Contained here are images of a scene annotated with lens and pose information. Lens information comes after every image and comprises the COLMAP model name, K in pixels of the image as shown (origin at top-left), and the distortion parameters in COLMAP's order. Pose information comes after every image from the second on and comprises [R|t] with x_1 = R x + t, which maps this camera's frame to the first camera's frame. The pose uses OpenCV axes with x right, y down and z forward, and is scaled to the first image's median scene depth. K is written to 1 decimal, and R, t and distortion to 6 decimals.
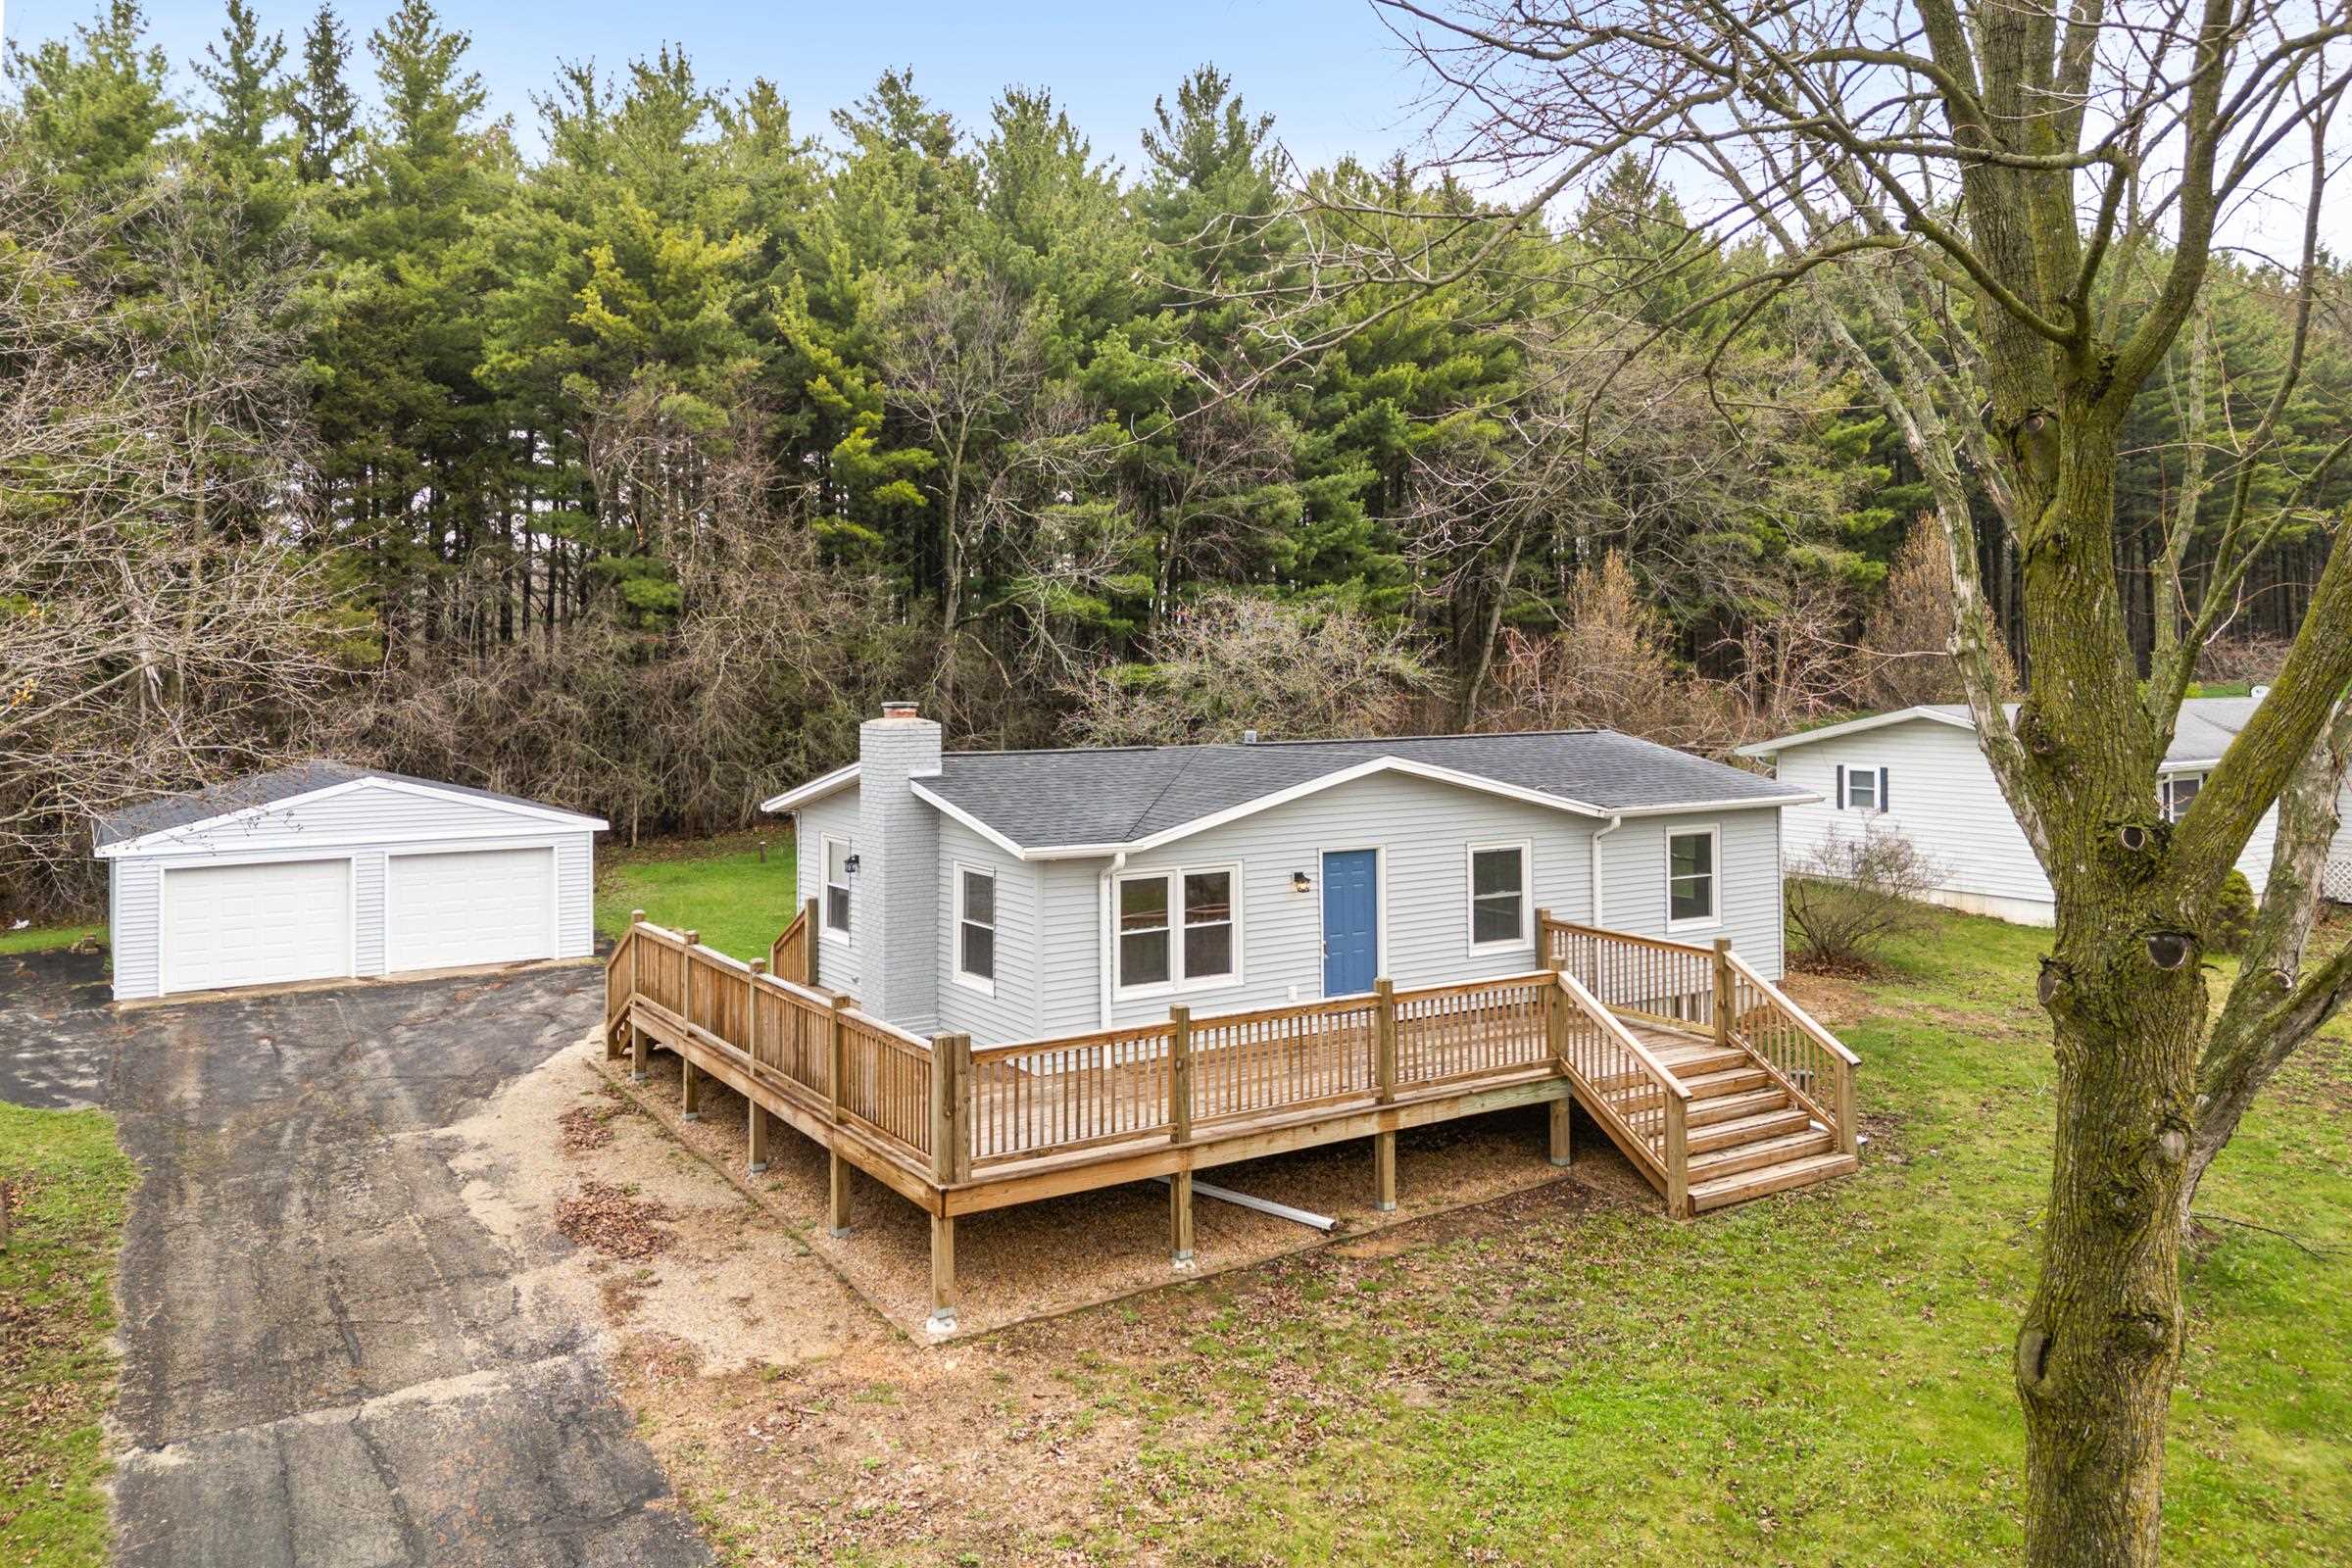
lens RADIAL K [[1557.1, 0, 1175.9], [0, 1557.1, 881.5], [0, 0, 1]] dist [0.034816, -0.000684]
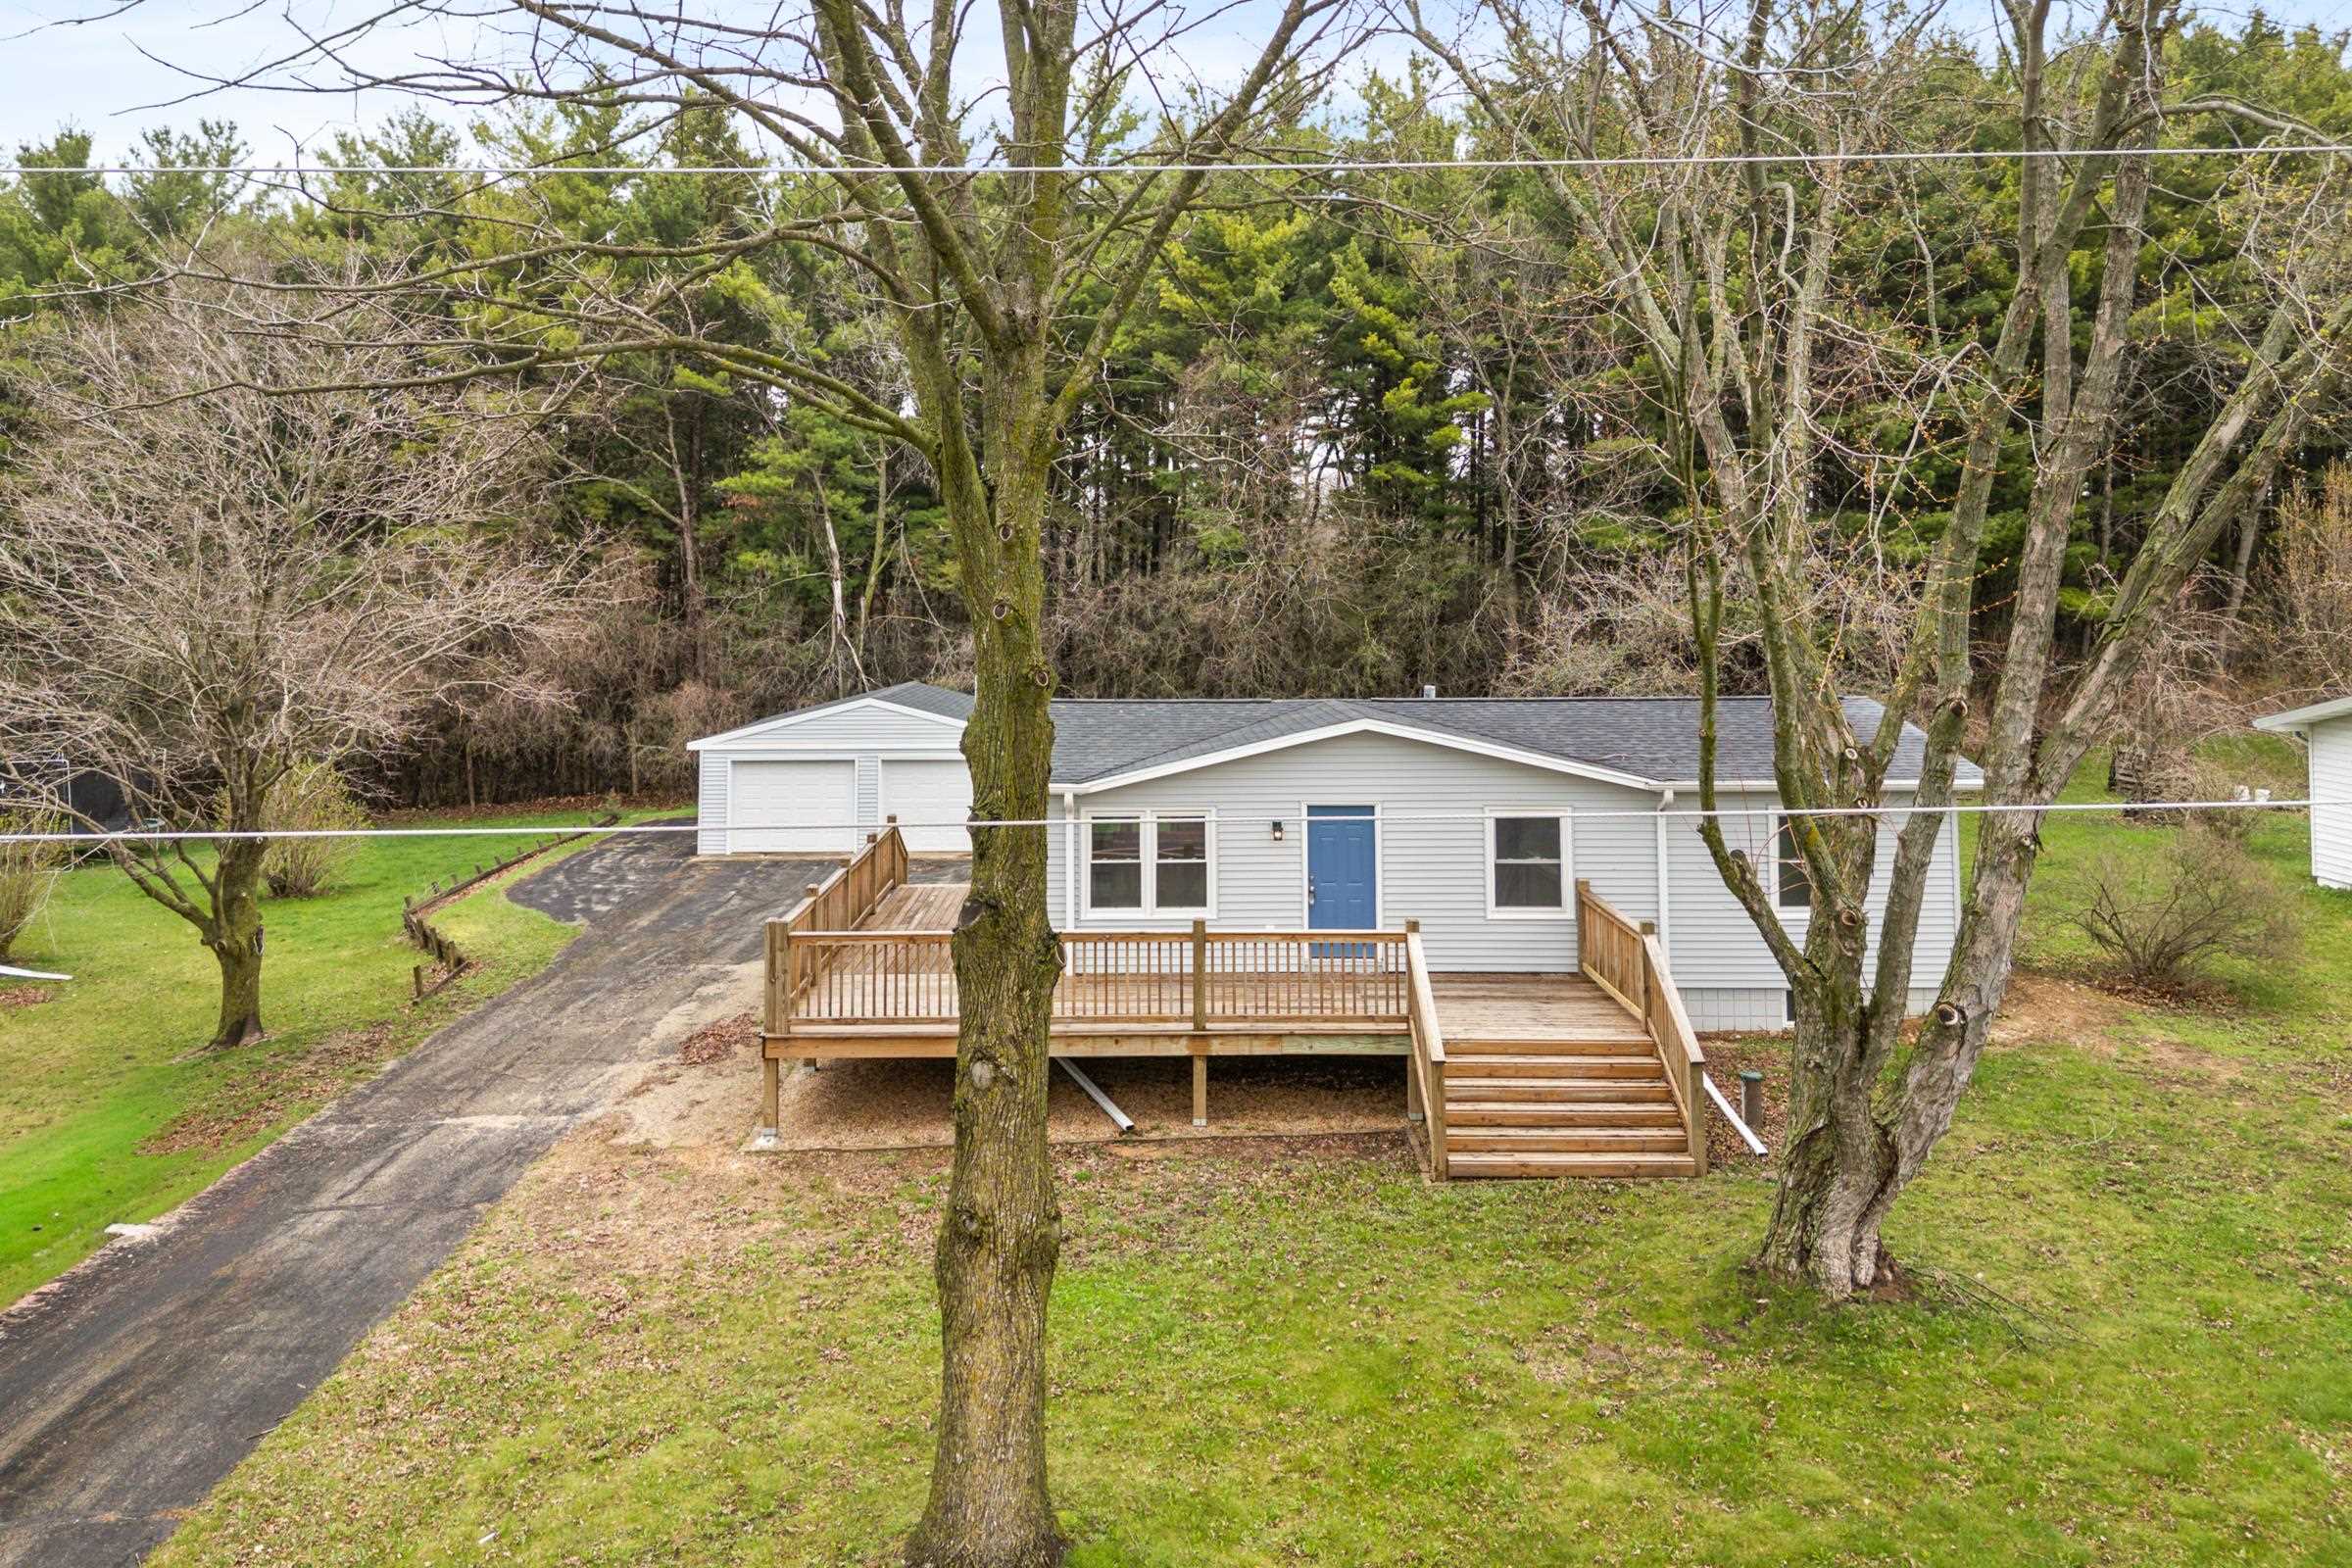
lens RADIAL K [[1661.5, 0, 1285.4], [0, 1661.5, 780.4], [0, 0, 1]] dist [0.042988, -0.002618]
pose [[0.866988, 0.061176, -0.494560, 0.651451], [-0.069085, 0.997608, 0.002292, -0.037696], [0.493518, 0.032180, 0.869140, -0.014753]]
